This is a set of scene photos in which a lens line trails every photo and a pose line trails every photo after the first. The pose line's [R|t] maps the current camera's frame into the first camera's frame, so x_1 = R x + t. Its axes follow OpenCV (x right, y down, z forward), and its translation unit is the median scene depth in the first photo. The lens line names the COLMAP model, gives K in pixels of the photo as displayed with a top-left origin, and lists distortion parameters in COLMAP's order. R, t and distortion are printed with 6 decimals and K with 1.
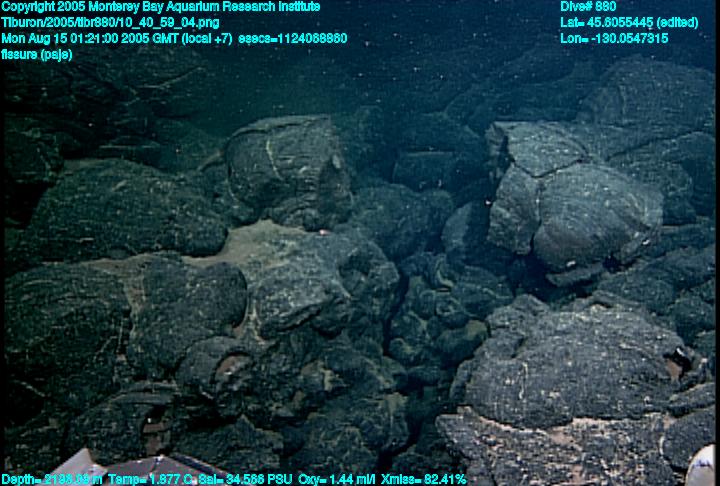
lens RADIAL K [[654.7, 0, 345.7], [0, 654.7, 303.9], [0, 0, 1]] dist [0.026192, 0.092626]
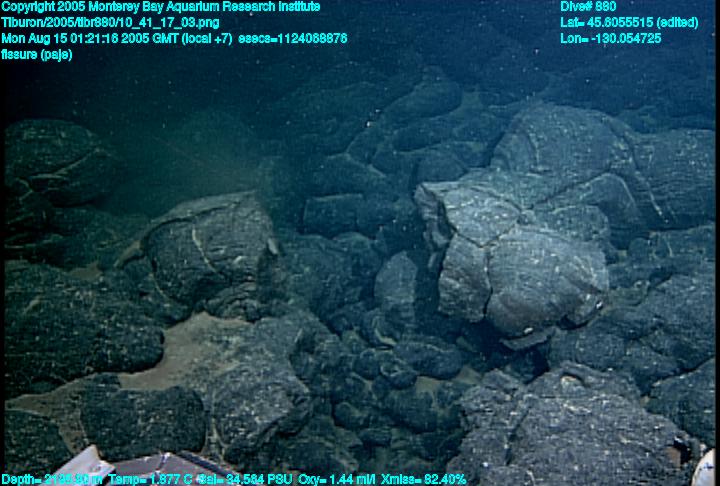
lens RADIAL K [[654.7, 0, 344.4], [0, 654.7, 303.7], [0, 0, 1]] dist [0.026192, 0.092626]
pose [[0.978882, -0.123284, 0.163065, -0.078725], [0.125367, 0.992107, -0.002505, -0.123795], [-0.161469, 0.022895, 0.986612, 0.063011]]
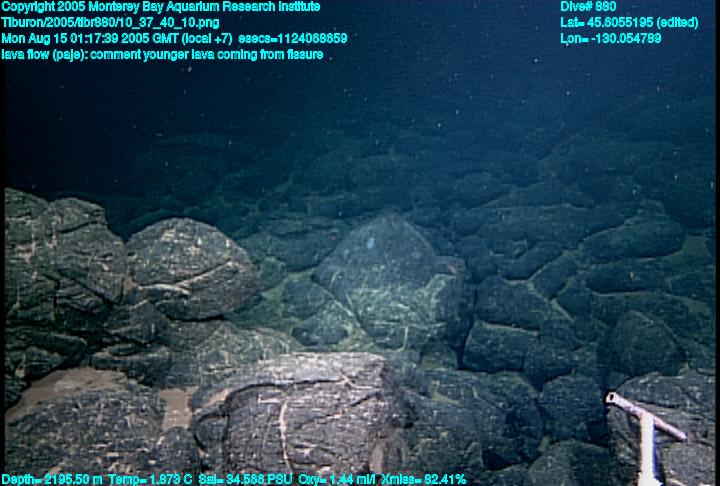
lens RADIAL K [[538.1, 0, 343.4], [0, 538.1, 297.1], [0, 0, 1]] dist [-0.019152, 0.052372]
pose [[0.984344, 0.101775, -0.143904, 0.013856], [-0.114555, 0.989902, -0.083493, -0.340698], [0.133953, 0.098671, 0.986063, 0.465241]]
